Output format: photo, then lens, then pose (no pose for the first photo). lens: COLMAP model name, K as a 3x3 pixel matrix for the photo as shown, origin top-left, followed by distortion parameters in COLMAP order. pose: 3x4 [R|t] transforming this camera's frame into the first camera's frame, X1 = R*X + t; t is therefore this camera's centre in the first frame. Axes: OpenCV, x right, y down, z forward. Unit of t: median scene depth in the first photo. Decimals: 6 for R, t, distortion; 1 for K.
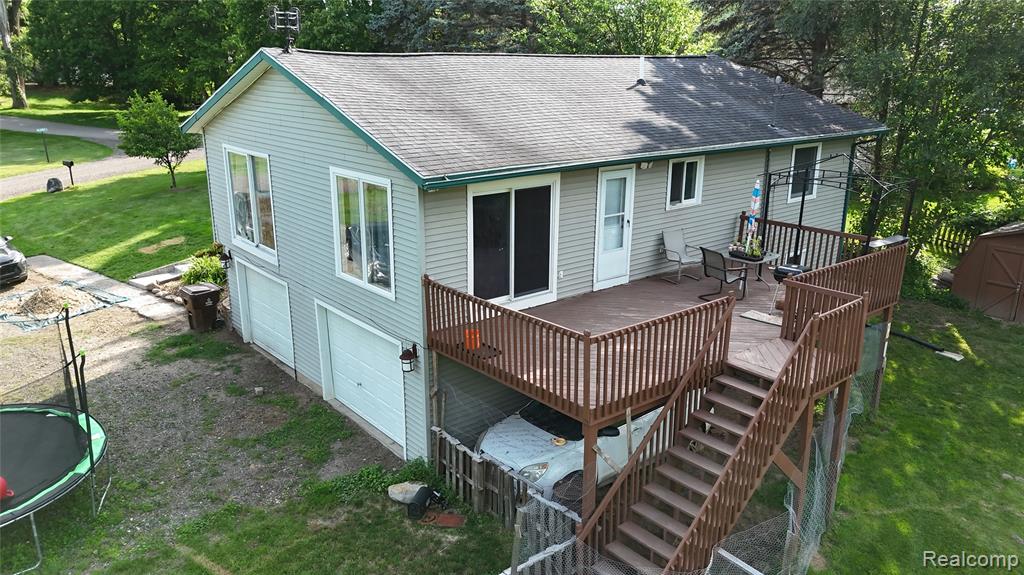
lens RADIAL K [[755.4, 0, 512.0], [0, 755.4, 287.5], [0, 0, 1]] dist [0.078518, -0.088877]
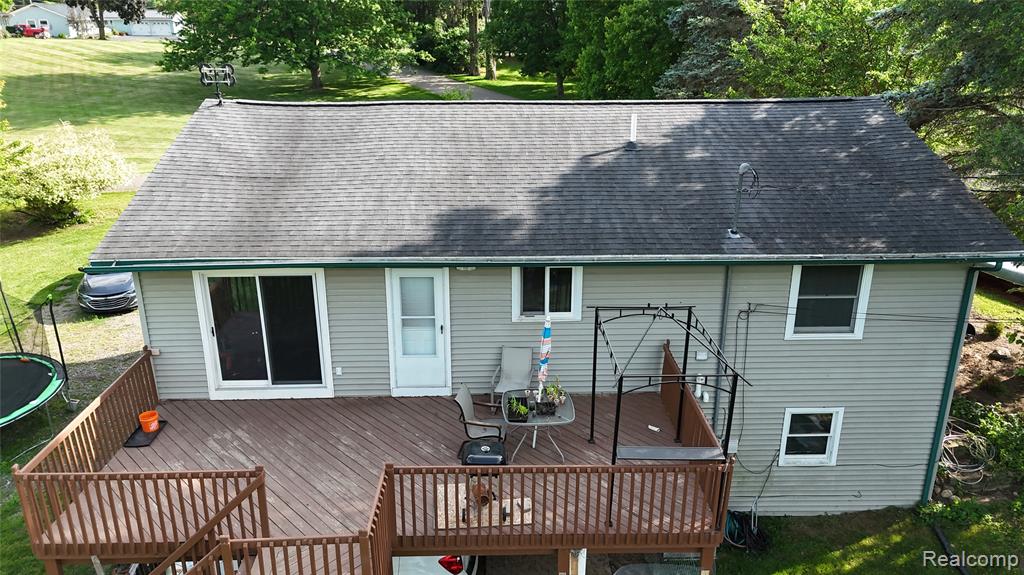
lens RADIAL K [[755.4, 0, 512.0], [0, 755.4, 287.5], [0, 0, 1]] dist [0.078518, -0.088877]
pose [[0.786785, 0.201220, -0.583507, 0.704814], [-0.171304, 0.979416, 0.106766, -0.236349], [0.592979, 0.015956, 0.805060, 0.371619]]
